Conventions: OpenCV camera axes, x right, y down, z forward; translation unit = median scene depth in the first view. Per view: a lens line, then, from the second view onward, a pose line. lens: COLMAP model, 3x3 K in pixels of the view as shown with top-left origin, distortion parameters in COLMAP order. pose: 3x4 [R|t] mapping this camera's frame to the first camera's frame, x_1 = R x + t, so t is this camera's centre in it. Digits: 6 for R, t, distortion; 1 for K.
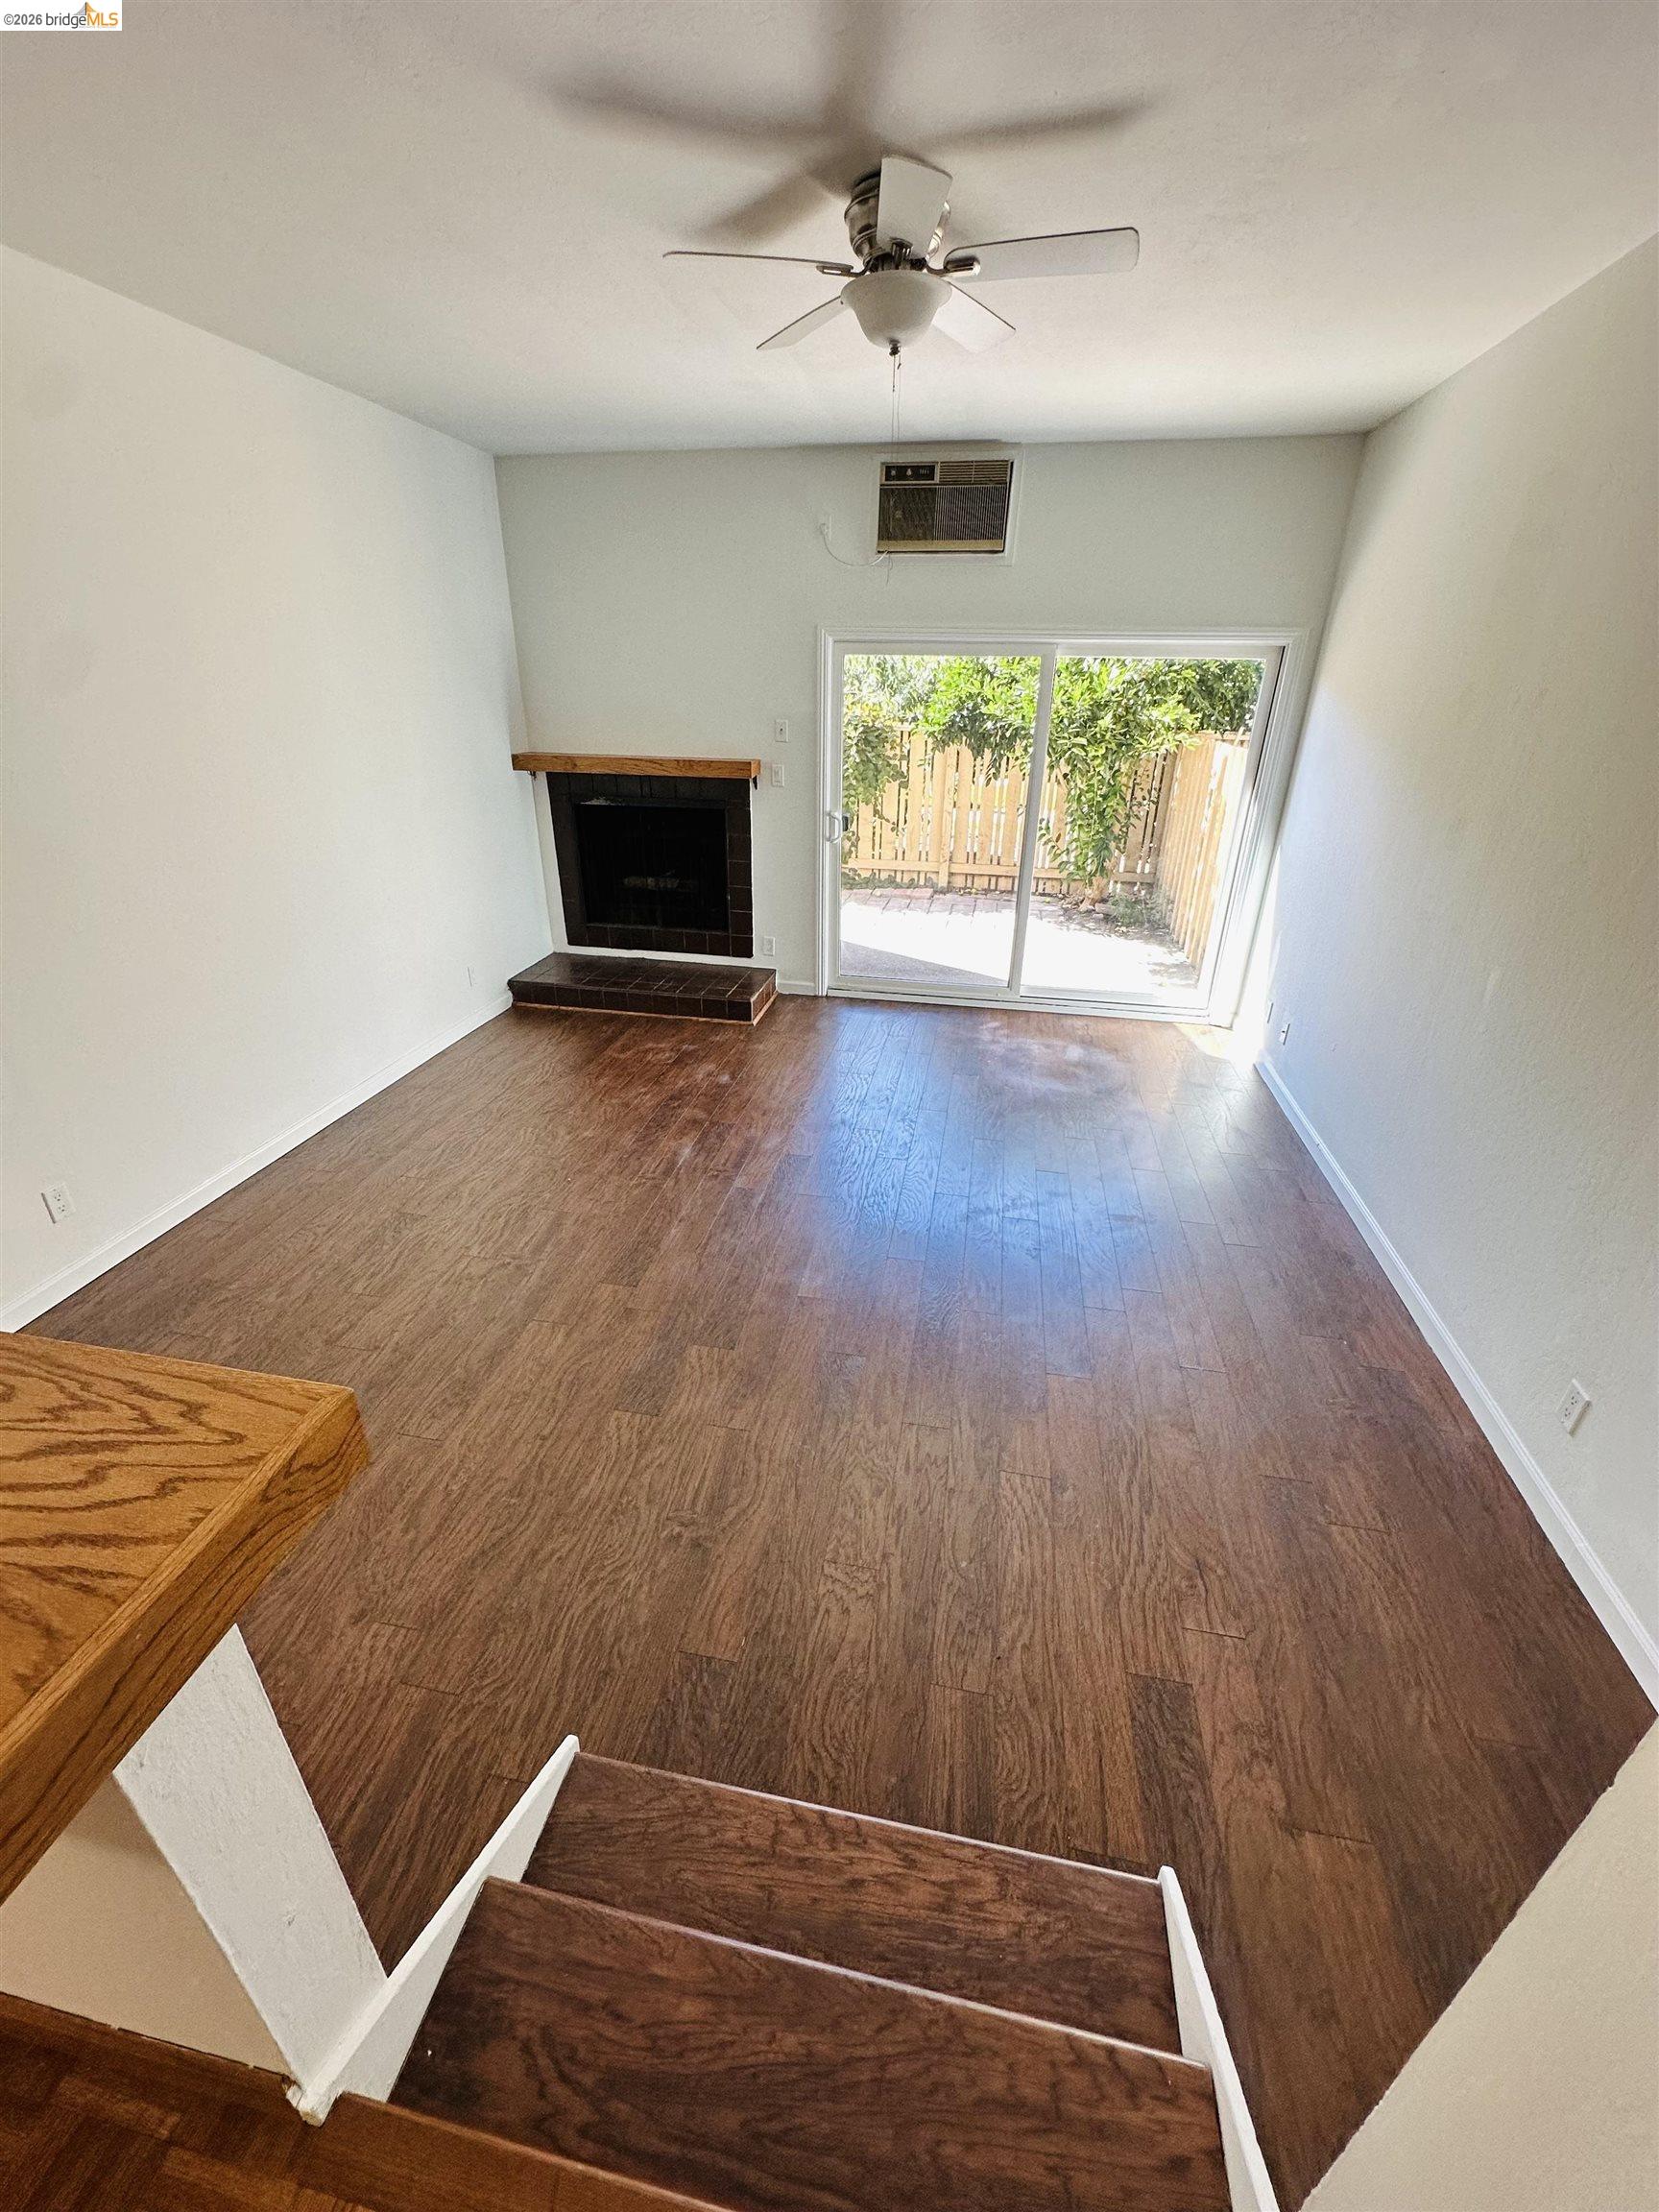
lens RADIAL K [[879.4, 0, 829.5], [0, 879.4, 1106.0], [0, 0, 1]] dist [-0.001676, 0.000116]
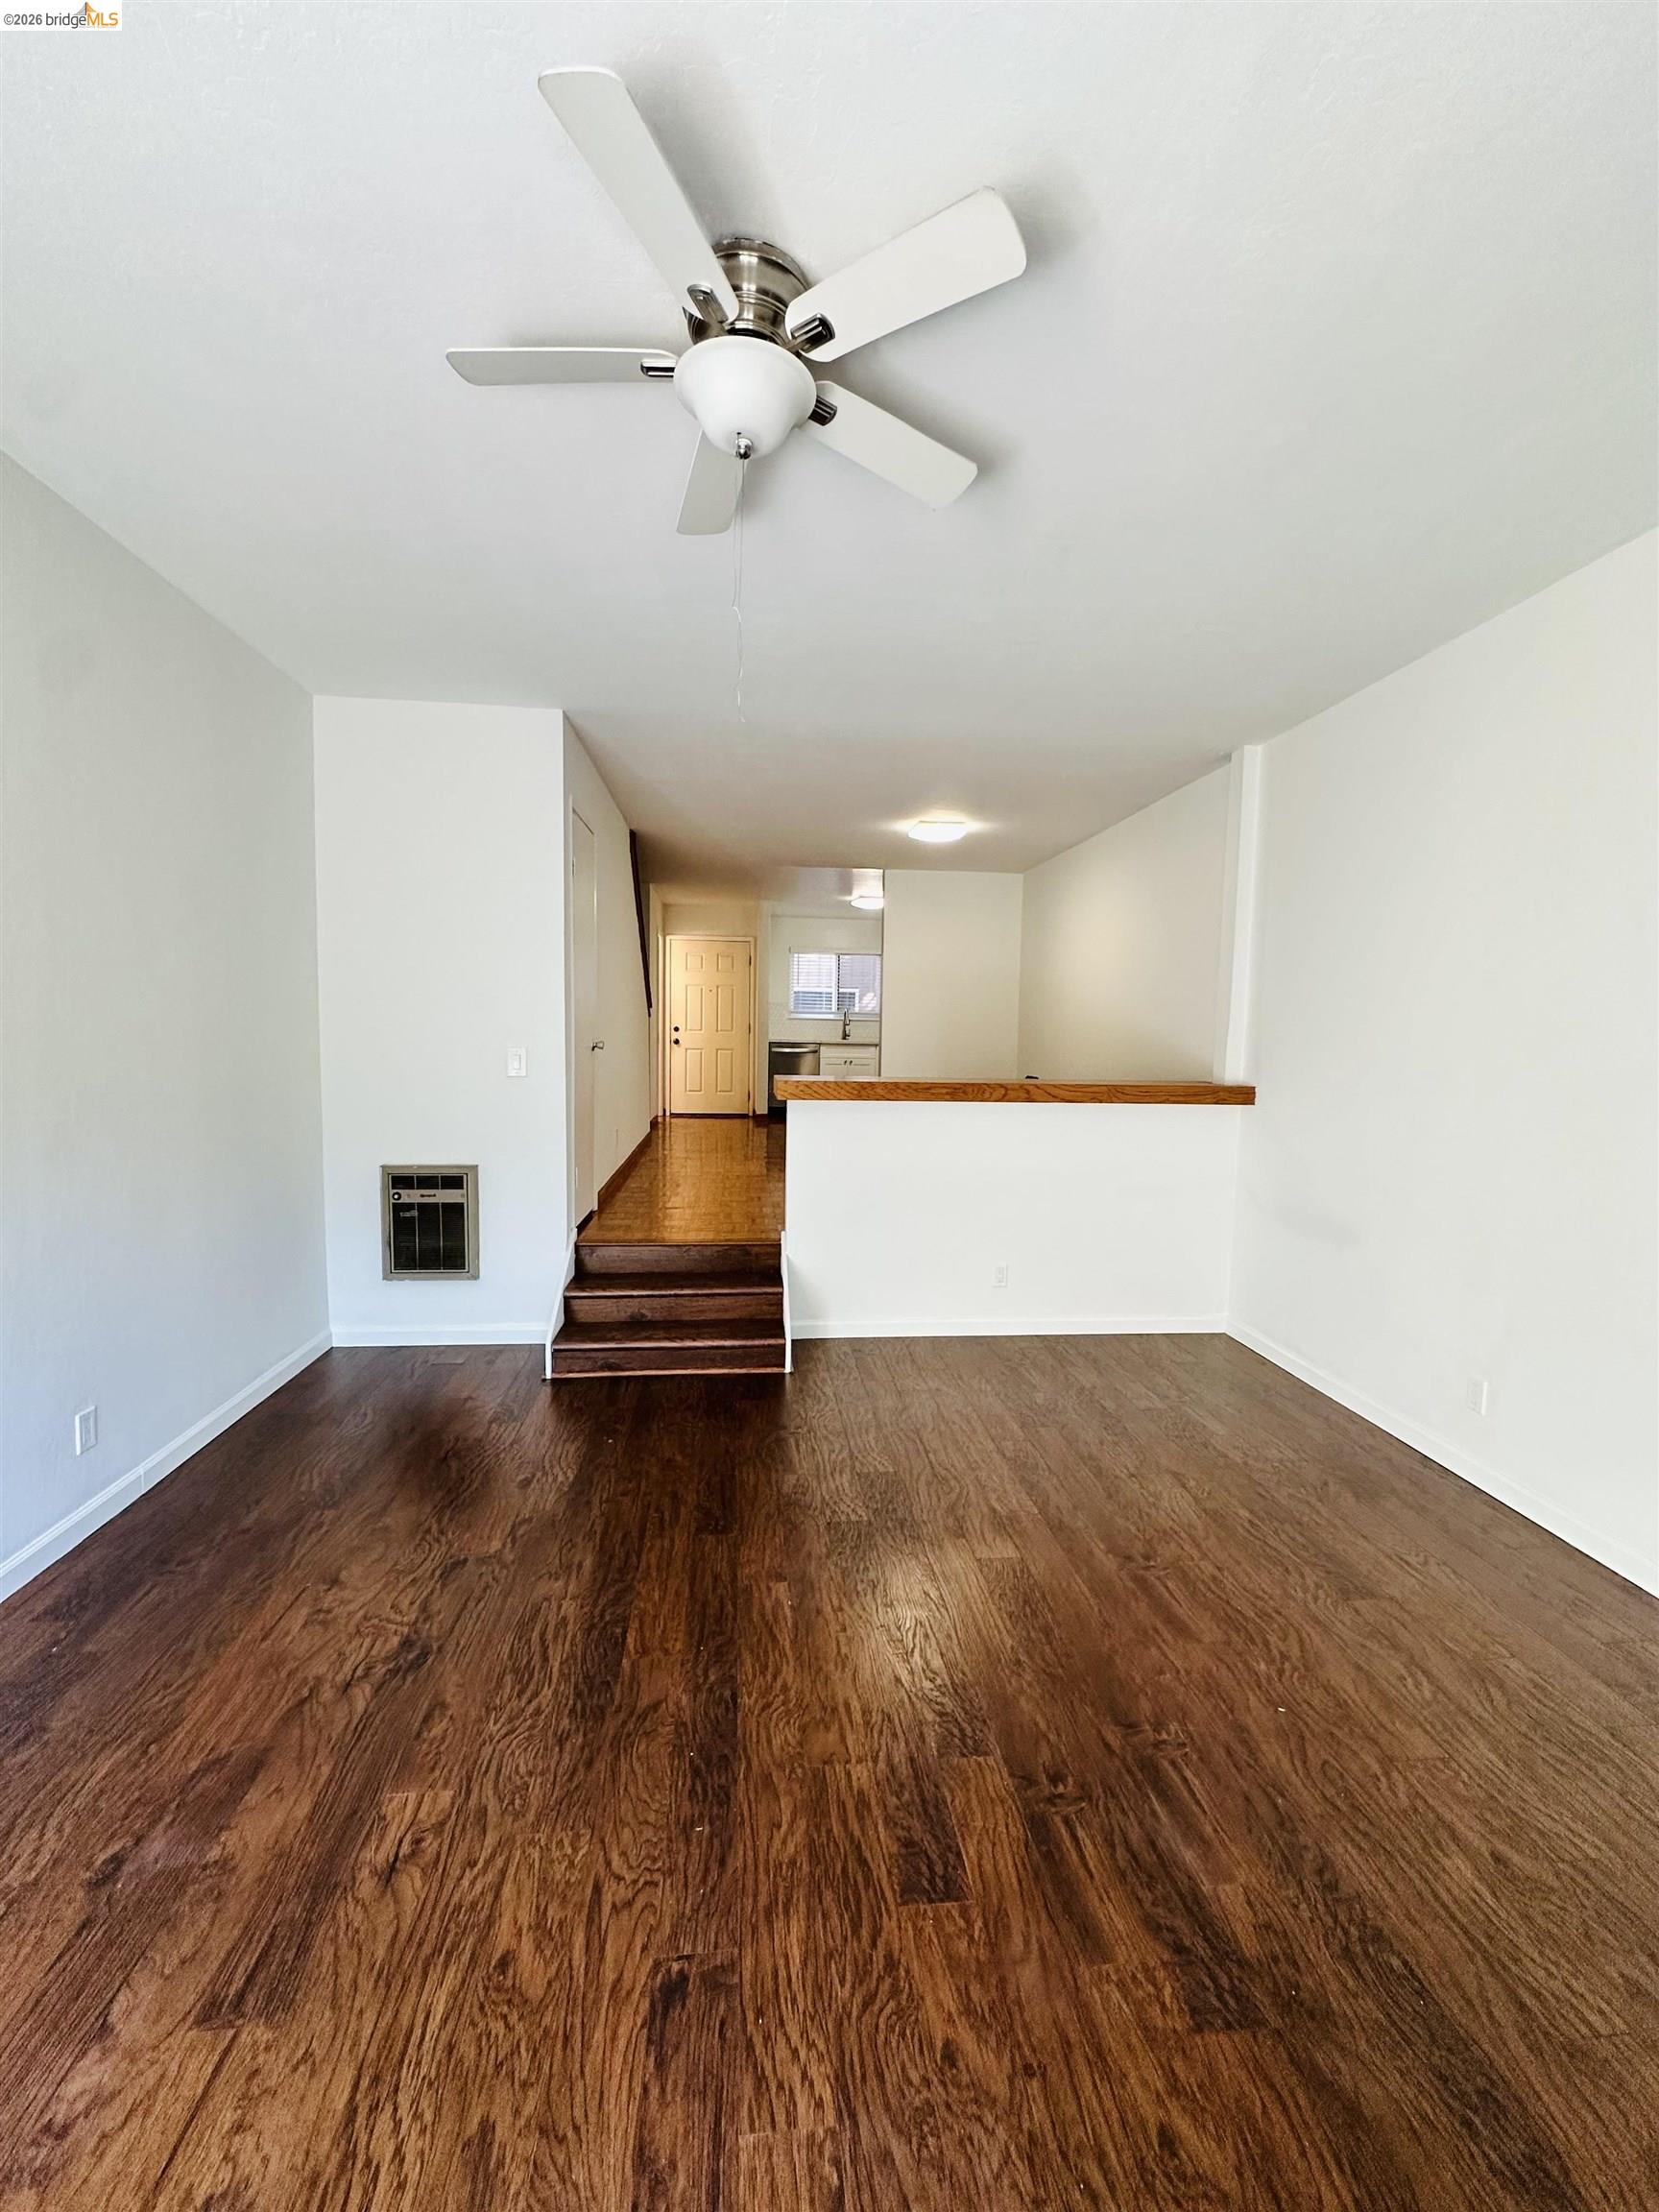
lens RADIAL K [[879.4, 0, 829.5], [0, 879.4, 1106.0], [0, 0, 1]] dist [-0.001676, 0.000116]
pose [[-0.957016, -0.003419, -0.290016, 0.135266], [-0.155232, 0.850695, 0.502215, -0.472791], [0.244999, 0.525648, -0.814660, 1.188856]]
